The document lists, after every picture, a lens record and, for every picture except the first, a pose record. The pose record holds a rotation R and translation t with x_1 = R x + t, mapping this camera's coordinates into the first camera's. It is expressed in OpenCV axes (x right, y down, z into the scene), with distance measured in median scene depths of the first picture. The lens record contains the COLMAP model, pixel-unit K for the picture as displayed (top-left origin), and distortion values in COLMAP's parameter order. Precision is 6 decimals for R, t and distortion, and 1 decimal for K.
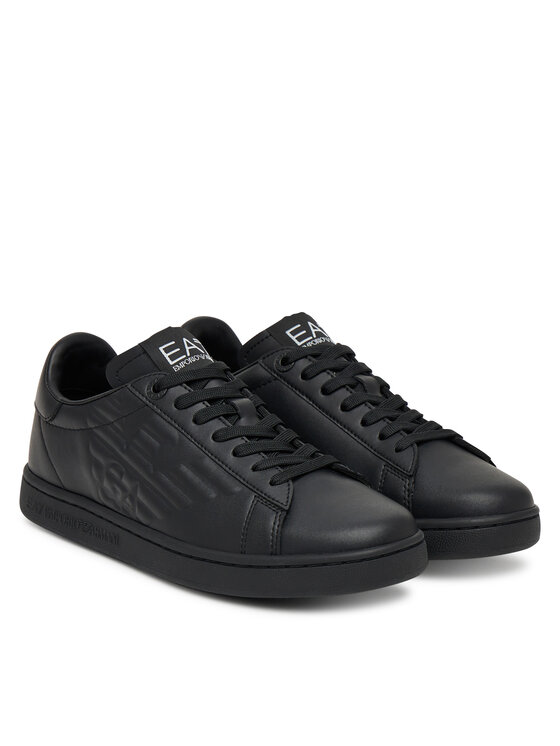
lens RADIAL K [[2191.8, 0, 279.6], [0, 2191.8, 373.0], [0, 0, 1]] dist [0.123984, 0.000000]
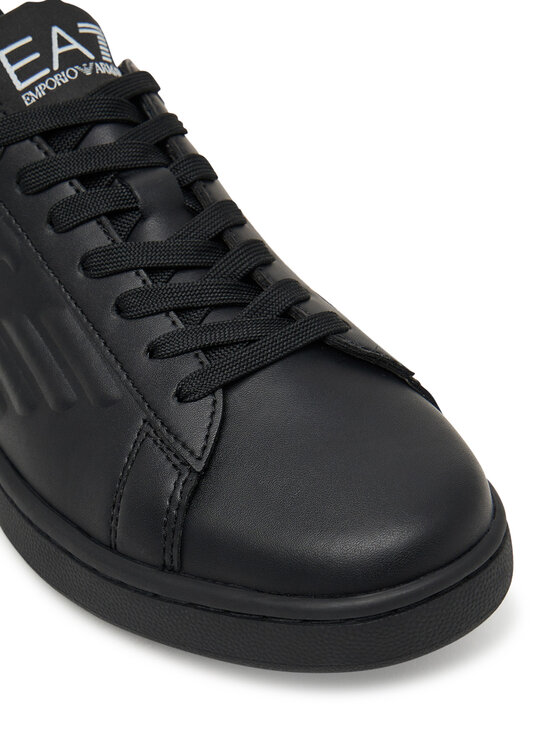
lens RADIAL K [[1108.8, 0, 282.0], [0, 1108.8, 374.3], [0, 0, 1]] dist [-0.012947, 0.000000]
pose [[0.972768, 0.070695, -0.220737, 0.065590], [0.028512, 0.908618, 0.416653, -0.047463], [0.230021, -0.411600, 0.881859, 0.782266]]
